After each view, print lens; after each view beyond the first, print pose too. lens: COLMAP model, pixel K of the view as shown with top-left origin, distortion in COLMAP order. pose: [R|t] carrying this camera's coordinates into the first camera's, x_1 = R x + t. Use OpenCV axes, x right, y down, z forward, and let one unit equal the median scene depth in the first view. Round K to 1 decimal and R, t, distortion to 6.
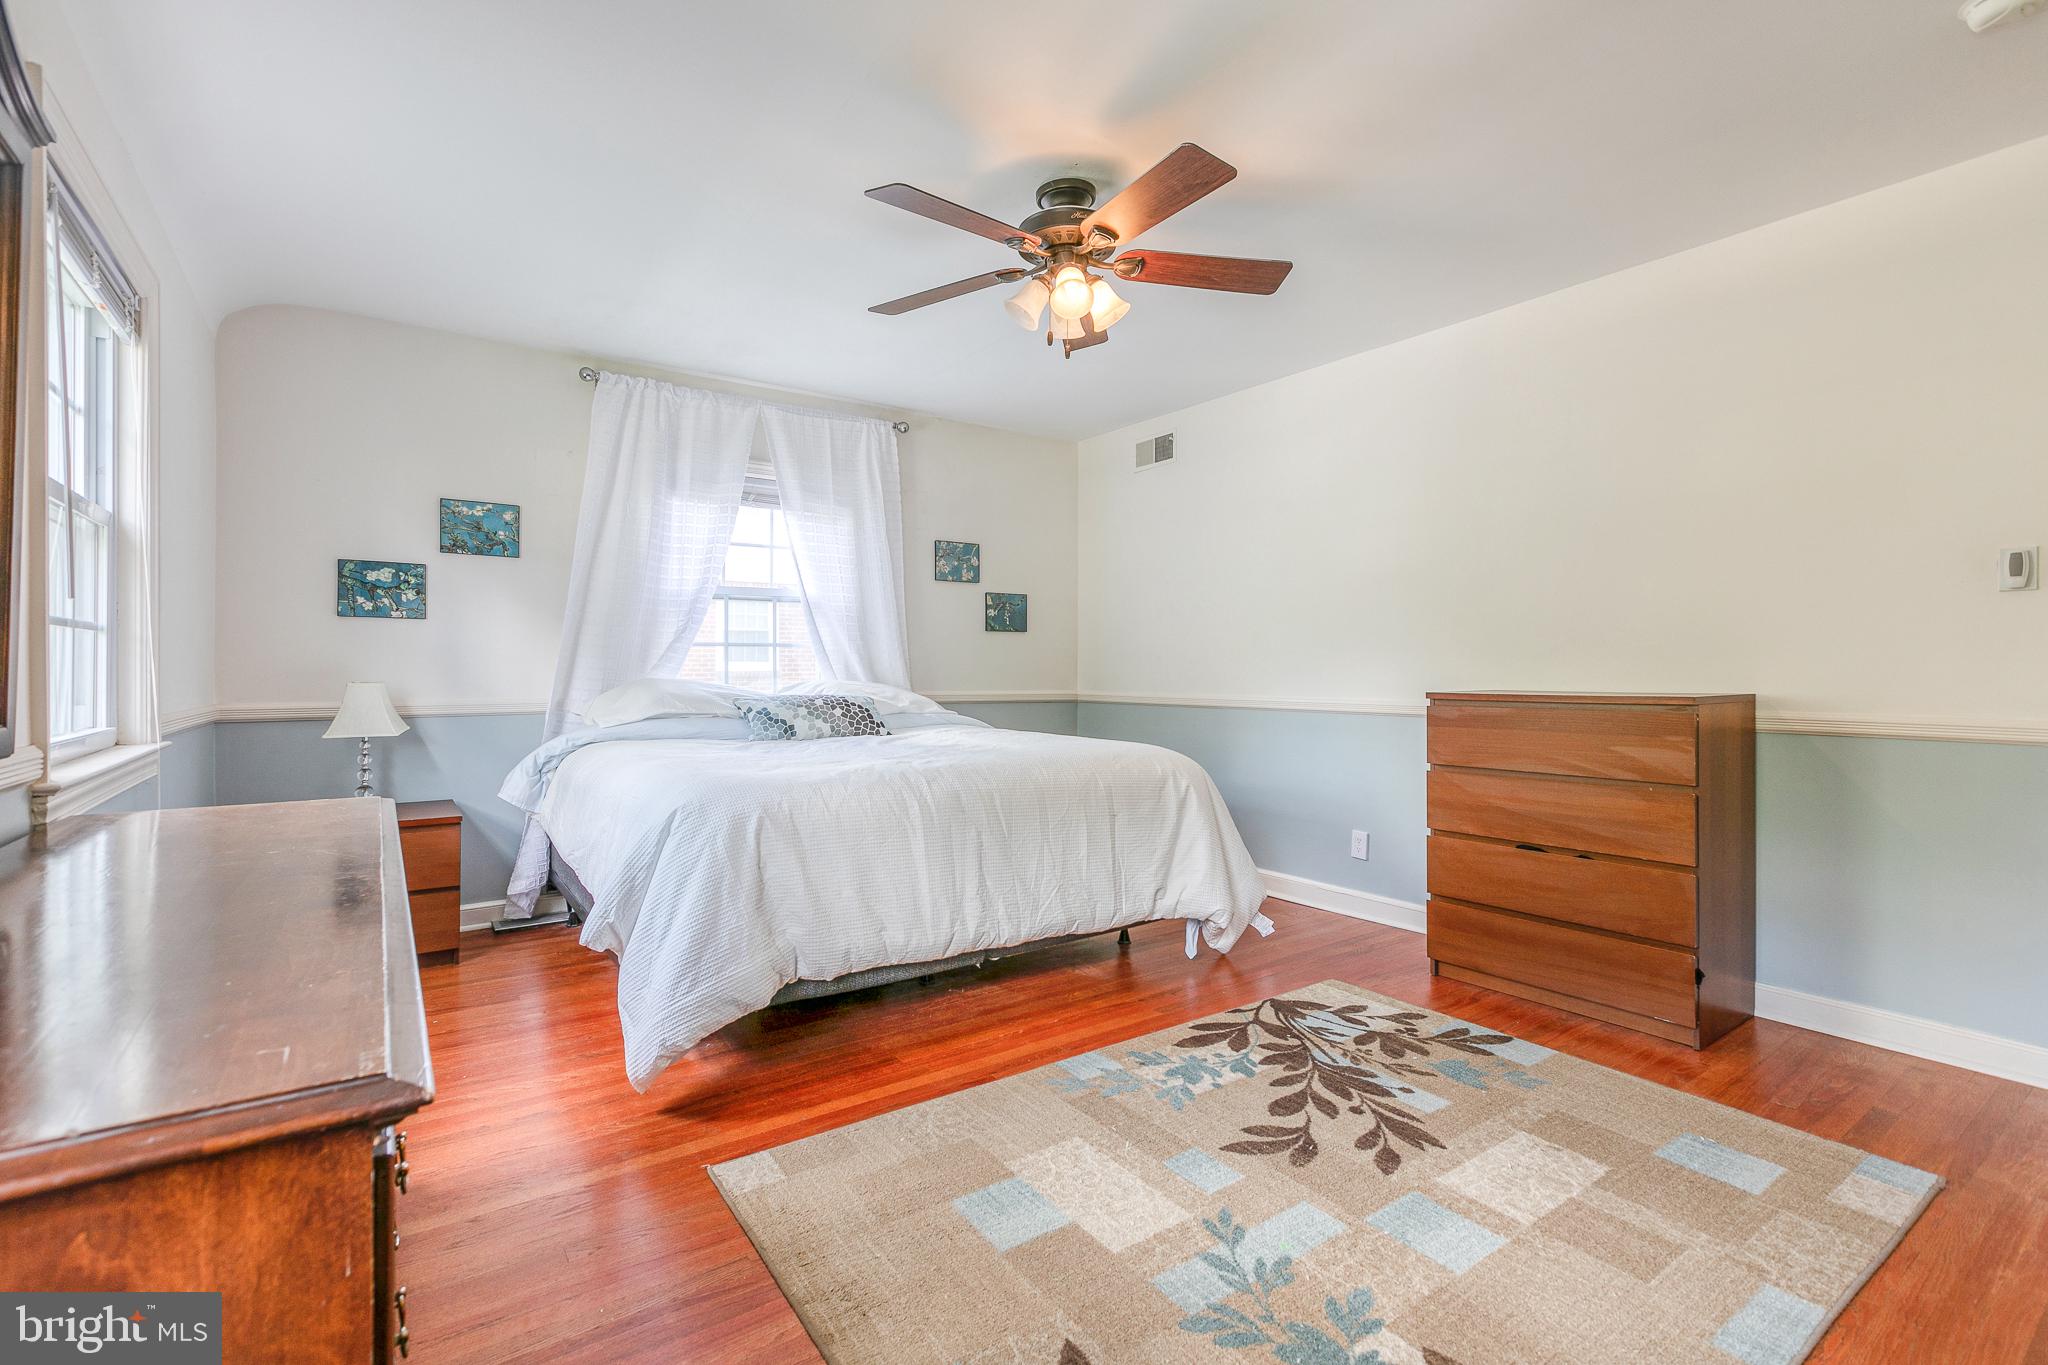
lens RADIAL K [[924.8, 0, 1010.1], [0, 924.8, 667.6], [0, 0, 1]] dist [0.000505, -0.000171]
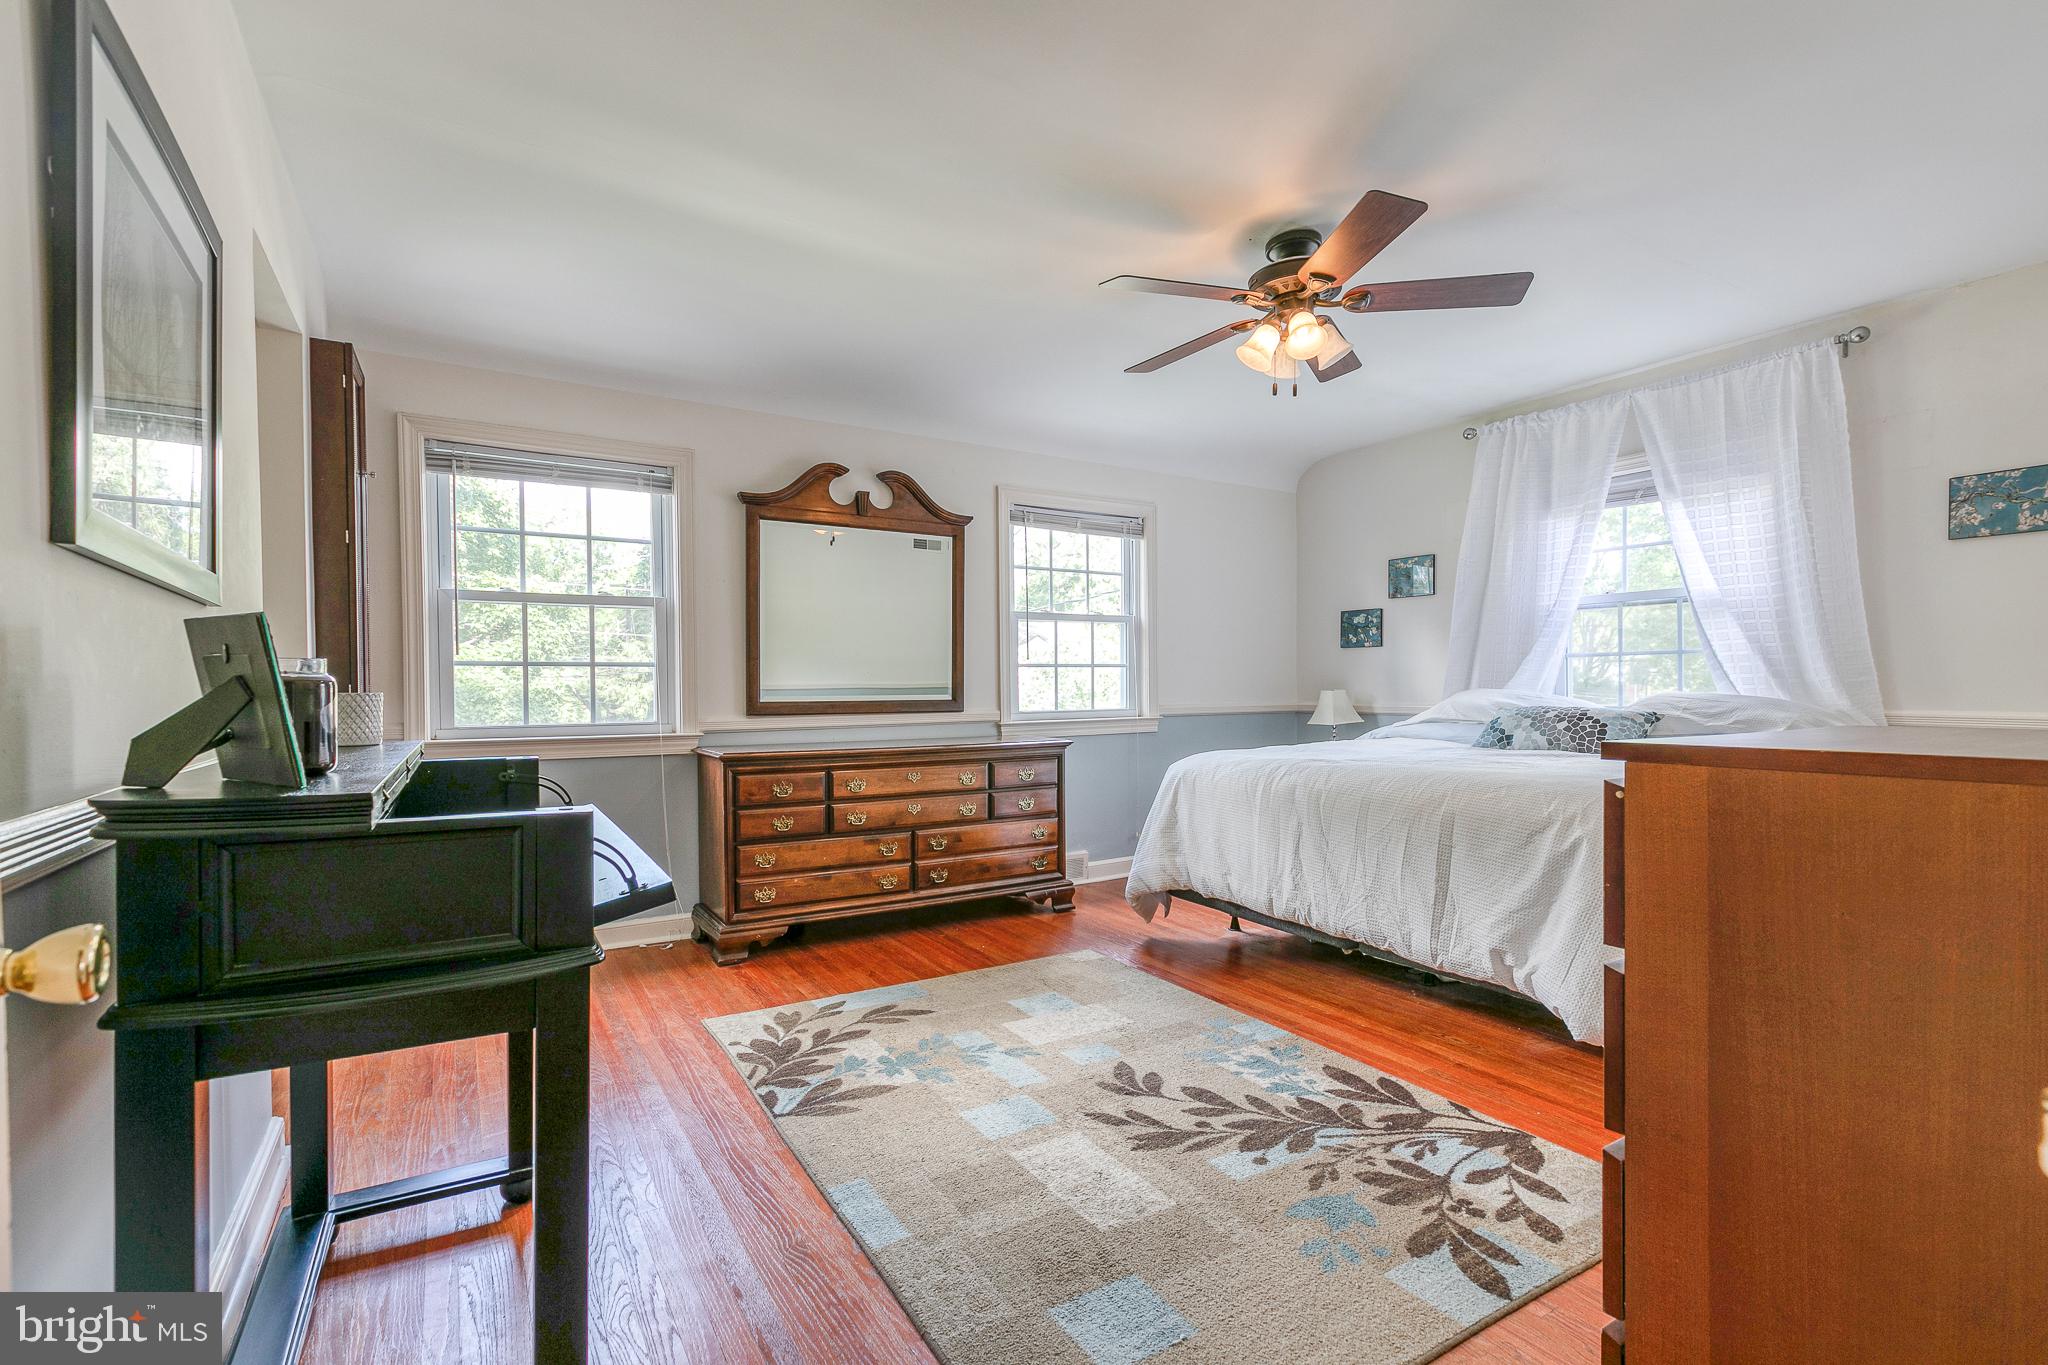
lens RADIAL K [[924.8, 0, 1005.8], [0, 924.8, 689.7], [0, 0, 1]] dist [0.000505, -0.000171]
pose [[-0.073834, 0.006033, -0.997252, 1.131420], [0.009844, 0.999937, 0.005321, 0.001567], [0.997222, -0.009424, -0.073889, 0.708696]]
